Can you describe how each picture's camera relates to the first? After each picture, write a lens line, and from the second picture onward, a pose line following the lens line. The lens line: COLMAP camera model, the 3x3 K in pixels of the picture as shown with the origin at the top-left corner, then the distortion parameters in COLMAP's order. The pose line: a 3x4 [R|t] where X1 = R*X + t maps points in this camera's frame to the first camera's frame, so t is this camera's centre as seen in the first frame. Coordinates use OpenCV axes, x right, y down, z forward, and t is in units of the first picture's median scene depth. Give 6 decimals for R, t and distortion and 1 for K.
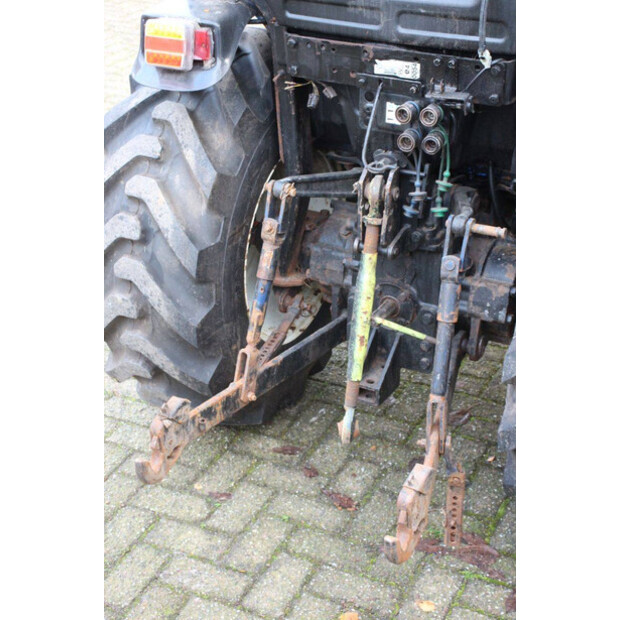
lens RADIAL K [[1144.6, 0, 309.2], [0, 1144.6, 321.8], [0, 0, 1]] dist [0.238162, 0.000000]
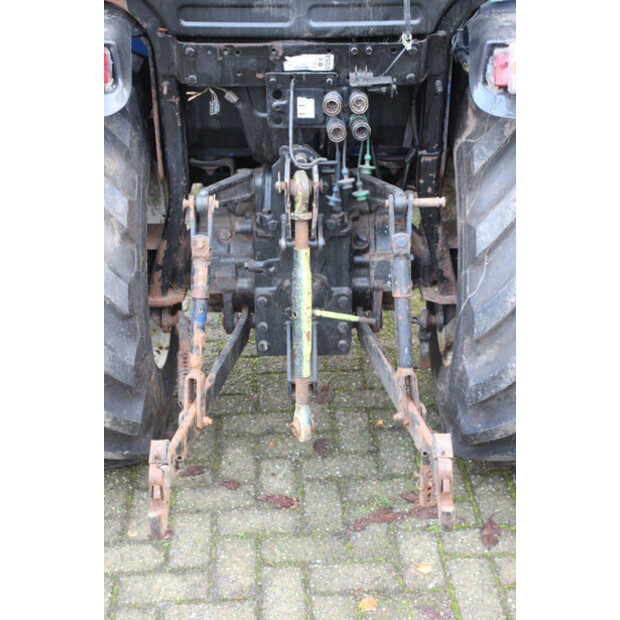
lens RADIAL K [[1144.6, 0, 311.3], [0, 1144.6, 320.3], [0, 0, 1]] dist [0.238162, 0.000000]
pose [[0.881843, -0.229920, 0.411692, -0.364809], [0.226170, 0.972326, 0.058566, -0.055643], [-0.413764, 0.041467, 0.909439, 0.087234]]
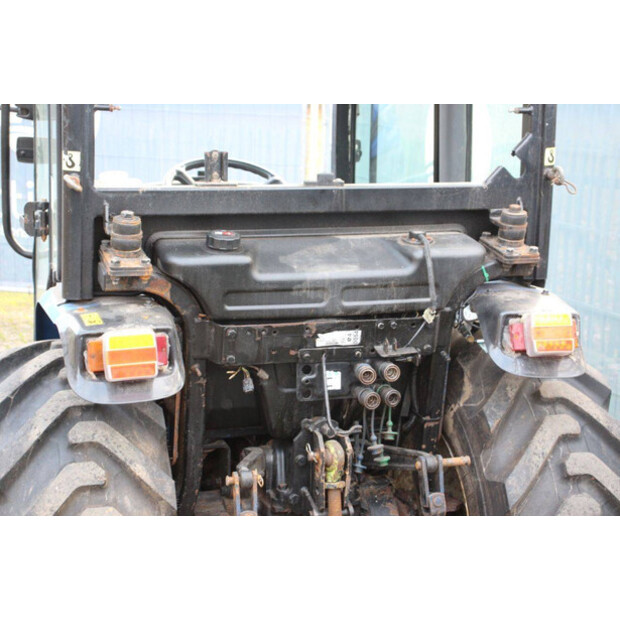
lens RADIAL K [[1173.3, 0, 312.4], [0, 1173.3, 313.9], [0, 0, 1]] dist [0.194496, 0.000000]
pose [[0.704414, -0.134780, 0.696875, -0.652973], [0.312334, 0.940500, -0.133814, -0.095889], [-0.637376, 0.311919, 0.704598, 0.228469]]
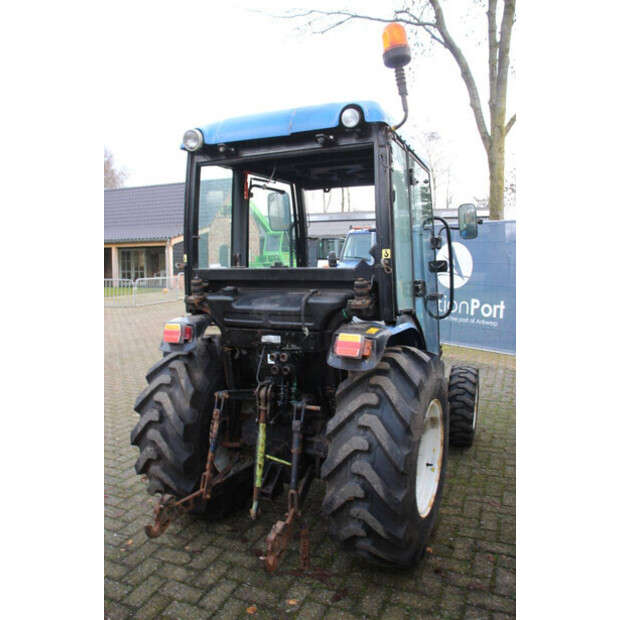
lens RADIAL K [[509.0, 0, 312.5], [0, 509.0, 311.0], [0, 0, 1]] dist [-0.167633, 0.148123]
pose [[0.999123, -0.018532, 0.037554, 0.113154], [0.031045, 0.929619, -0.367213, 0.091694], [-0.028106, 0.368057, 0.929378, 0.052522]]
